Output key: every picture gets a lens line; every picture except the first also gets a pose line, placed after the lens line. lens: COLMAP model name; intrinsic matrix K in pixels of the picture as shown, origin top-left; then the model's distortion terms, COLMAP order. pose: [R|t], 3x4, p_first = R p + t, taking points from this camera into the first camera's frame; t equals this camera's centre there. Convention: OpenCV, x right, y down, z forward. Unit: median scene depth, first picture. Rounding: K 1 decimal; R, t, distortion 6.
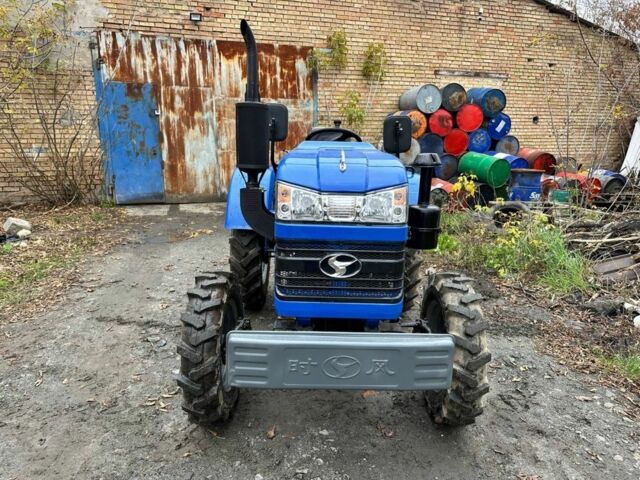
lens RADIAL K [[442.3, 0, 323.4], [0, 442.3, 241.5], [0, 0, 1]] dist [0.026146, -0.031988]
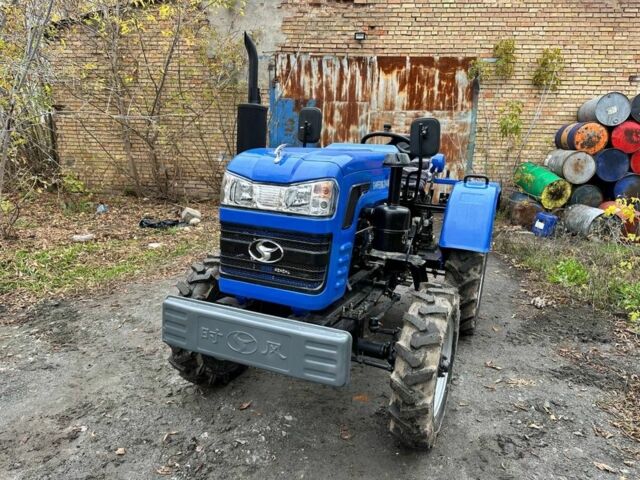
lens RADIAL K [[442.3, 0, 325.8], [0, 442.3, 241.6], [0, 0, 1]] dist [0.026146, -0.031988]
pose [[0.913103, 0.104284, -0.394167, 0.104412], [-0.117241, 0.993064, -0.008861, 0.004309], [0.390509, 0.054303, 0.918996, 0.012826]]
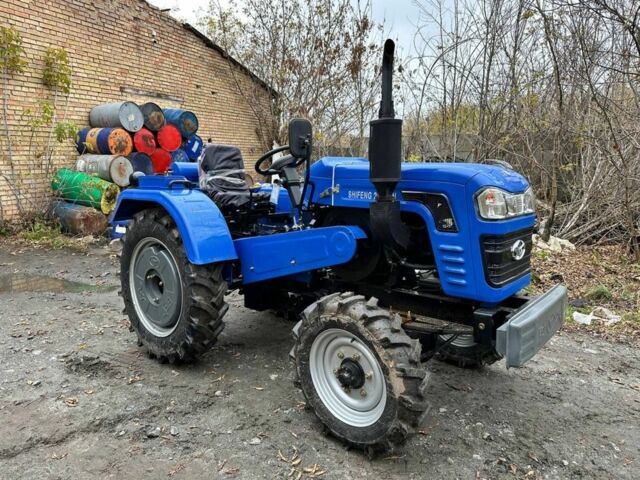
lens RADIAL K [[442.3, 0, 318.4], [0, 442.3, 240.1], [0, 0, 1]] dist [0.026146, -0.031988]
pose [[0.678602, -0.143914, 0.720270, -0.226673], [0.178871, 0.983475, 0.027980, -0.019912], [-0.712394, 0.109848, 0.693129, 0.096824]]
